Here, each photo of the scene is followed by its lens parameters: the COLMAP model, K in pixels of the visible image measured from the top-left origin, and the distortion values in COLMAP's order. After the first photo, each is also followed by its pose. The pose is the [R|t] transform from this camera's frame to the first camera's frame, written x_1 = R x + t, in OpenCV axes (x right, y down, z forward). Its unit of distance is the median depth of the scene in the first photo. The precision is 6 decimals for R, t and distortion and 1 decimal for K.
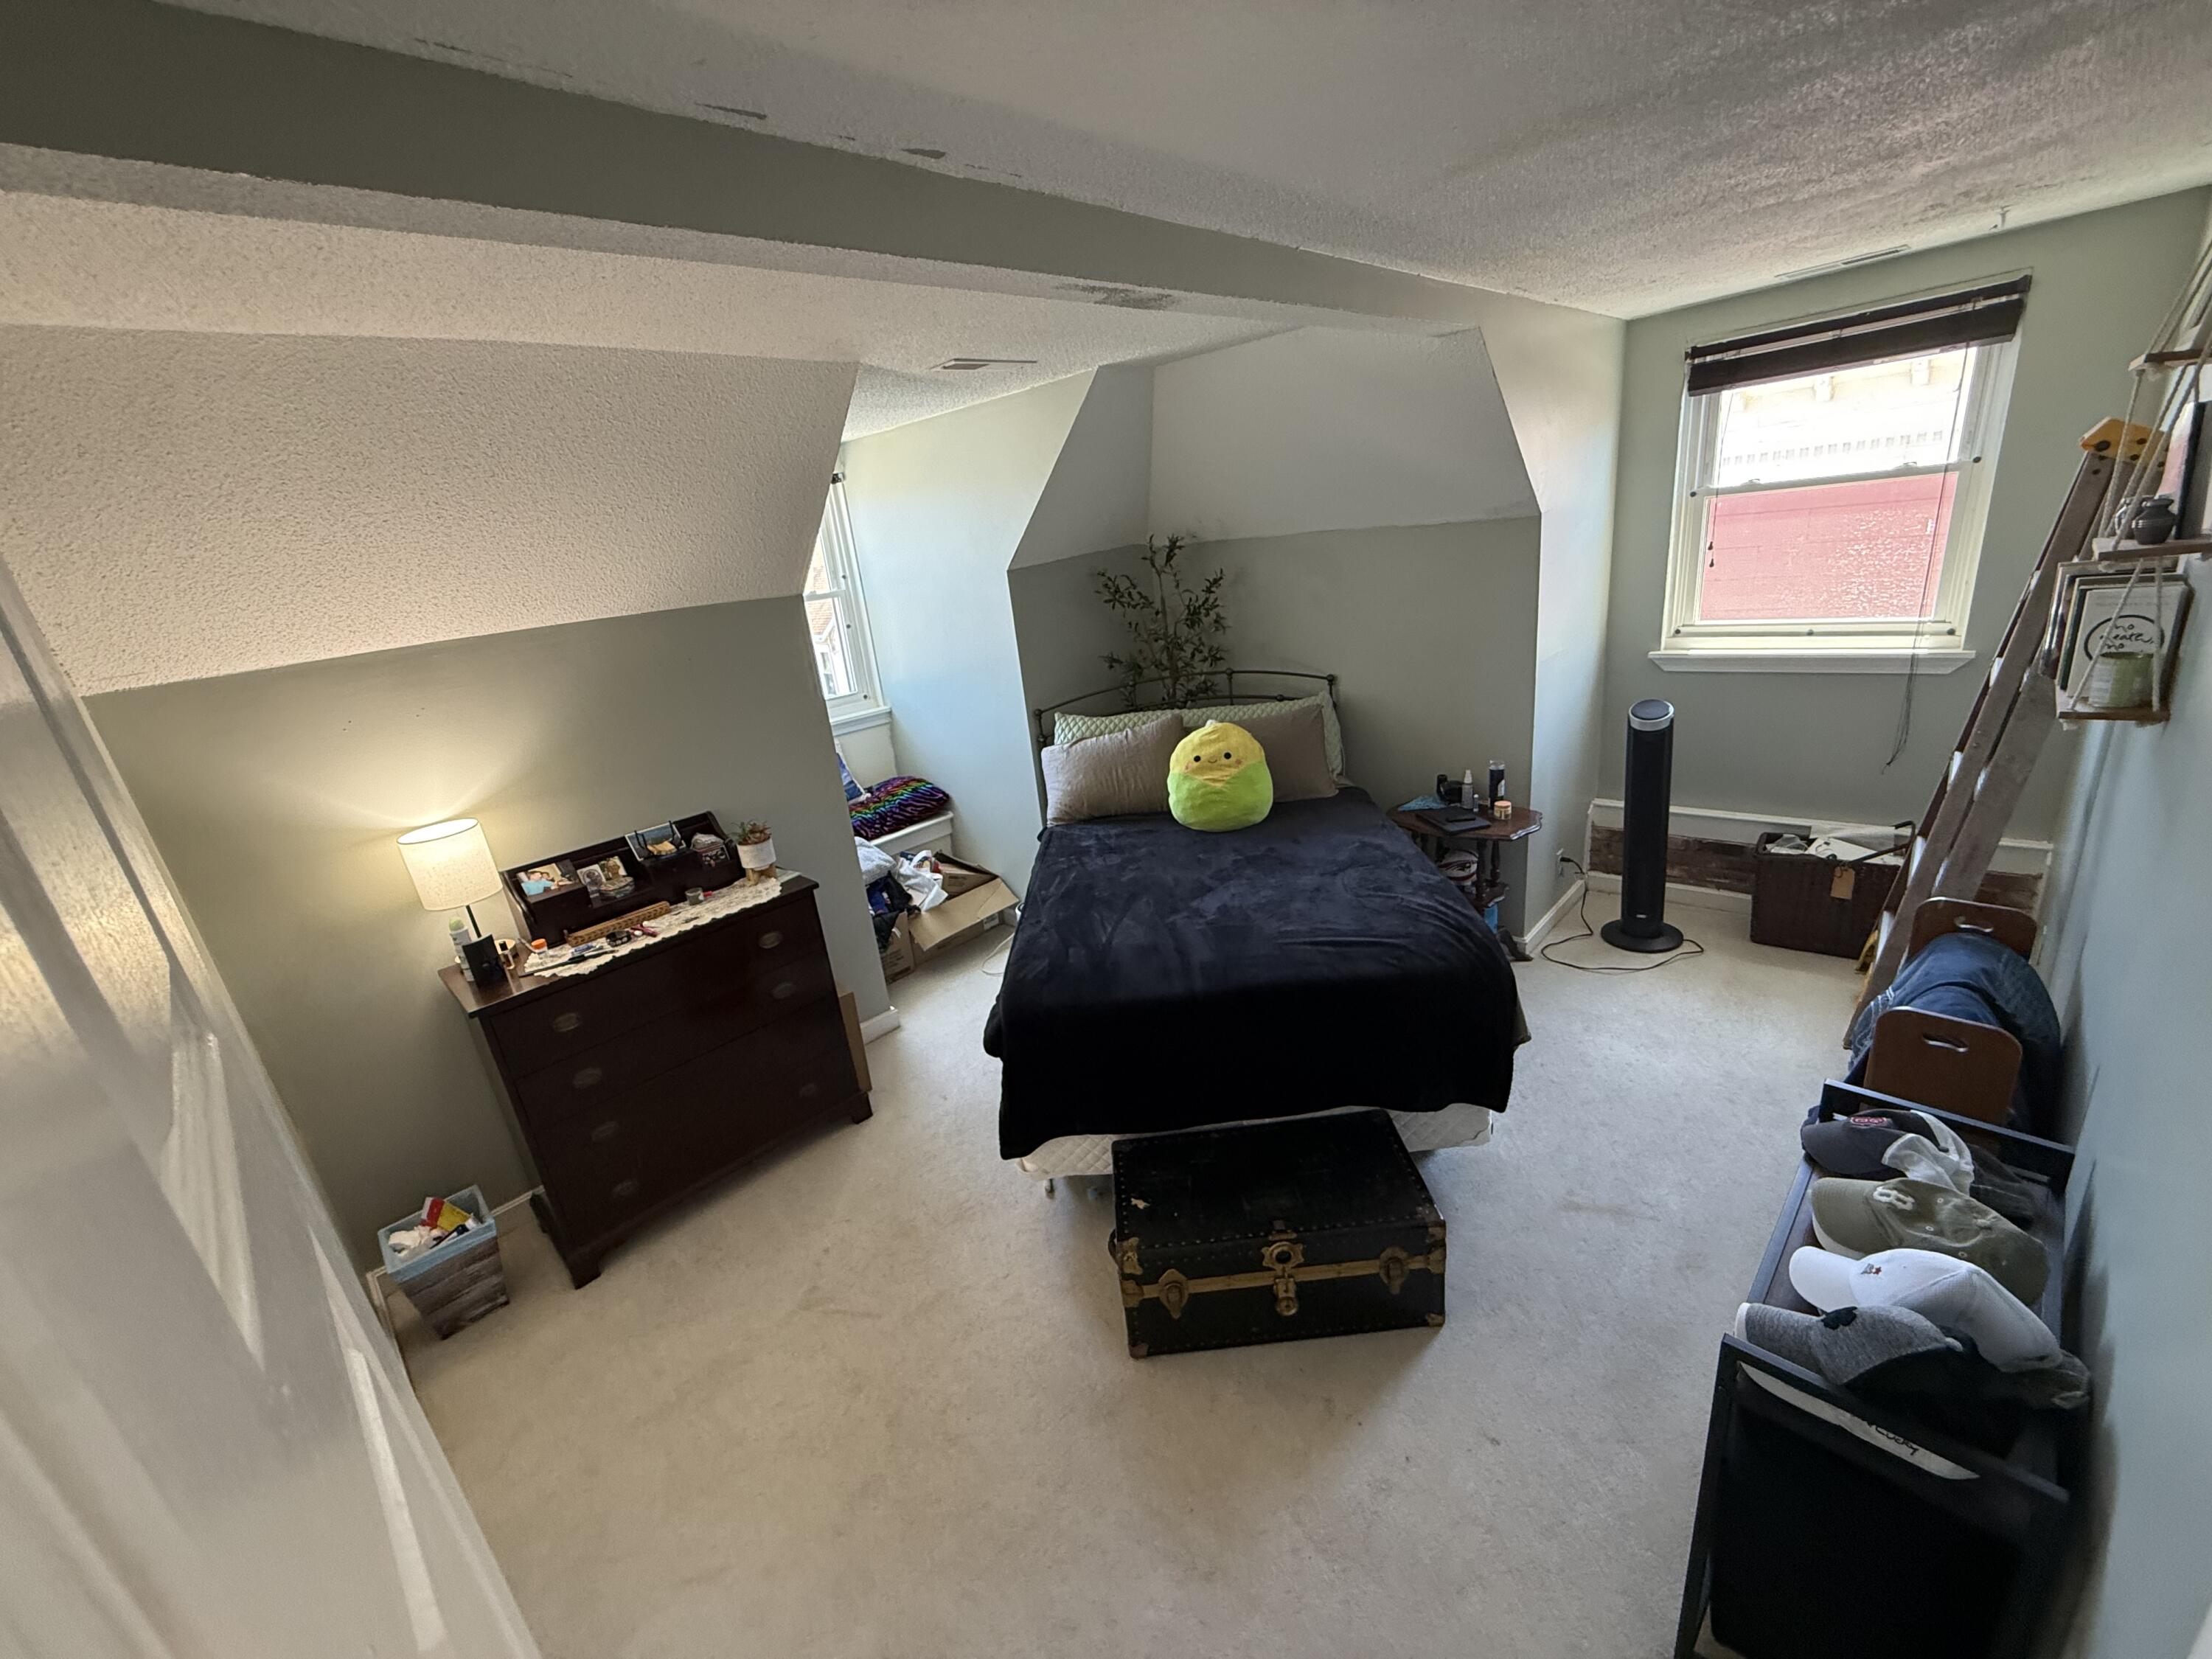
lens RADIAL K [[877.7, 0, 1104.4], [0, 877.7, 823.6], [0, 0, 1]] dist [0.002062, 0.000480]
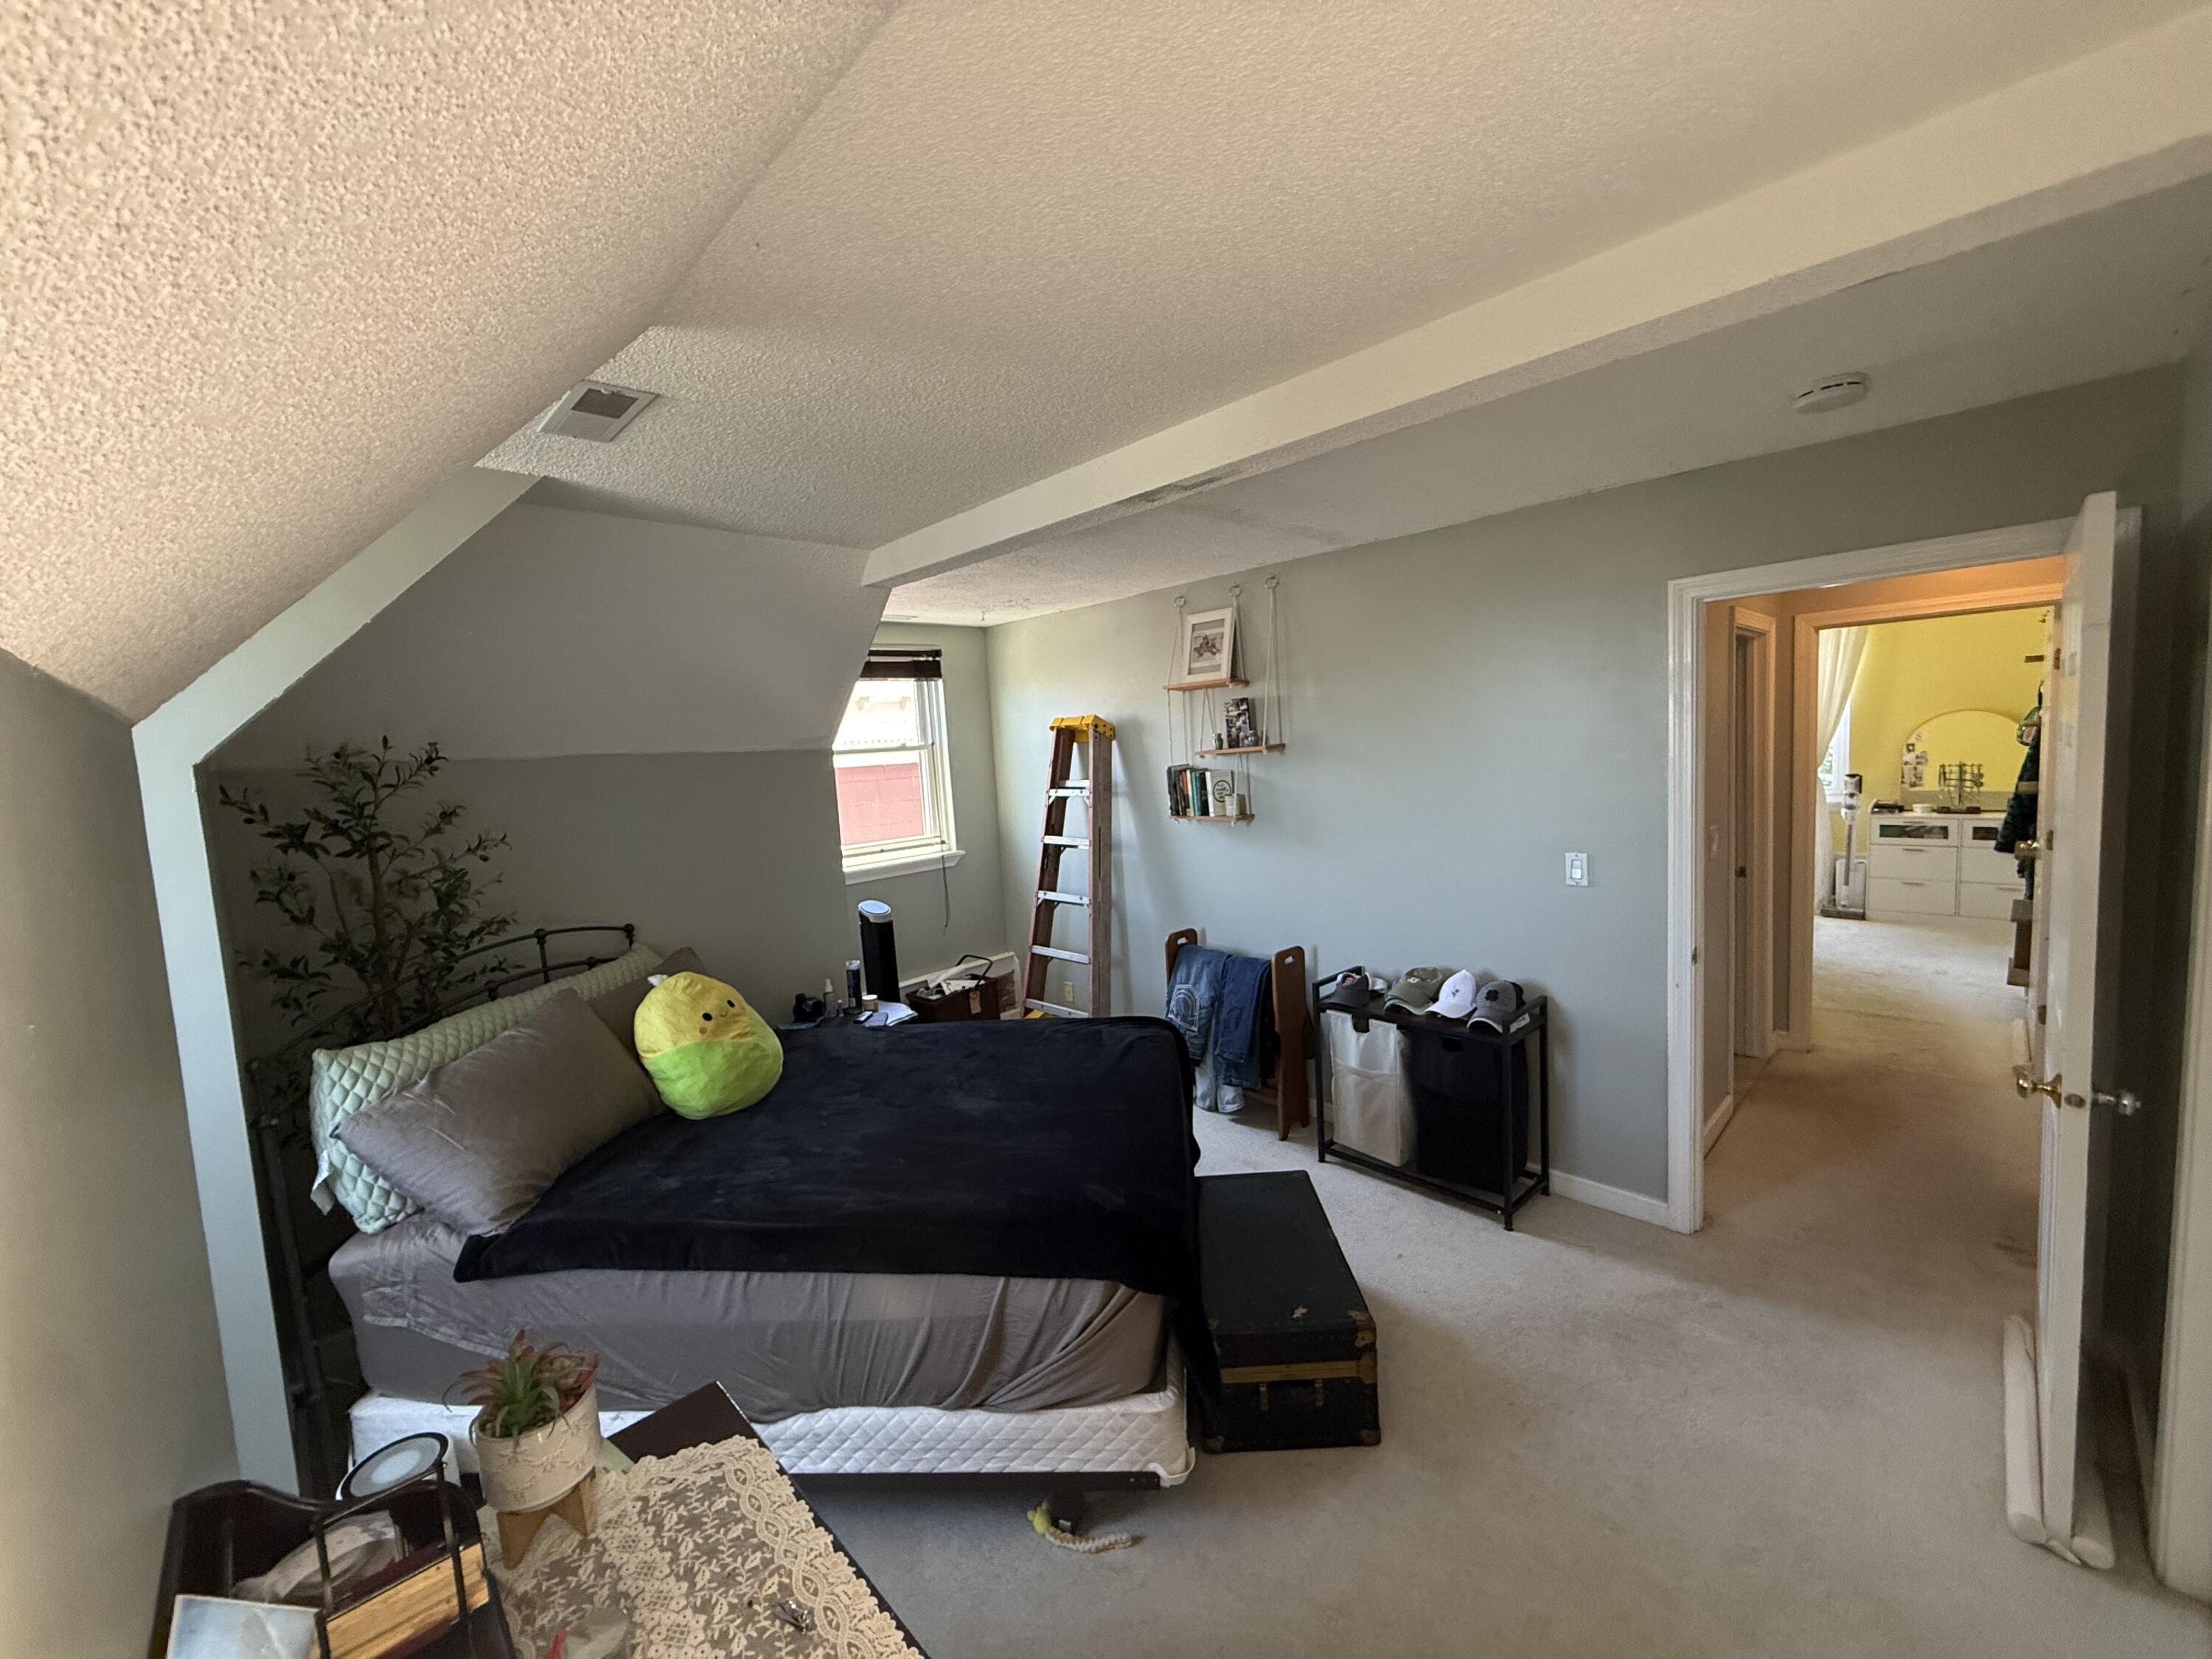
lens RADIAL K [[877.7, 0, 1103.1], [0, 877.7, 822.6], [0, 0, 1]] dist [0.002062, 0.000480]
pose [[0.051639, 0.021536, 0.998434, -0.609015], [0.367281, 0.929290, -0.039041, -0.075102], [-0.928675, 0.368722, 0.040078, 0.611655]]
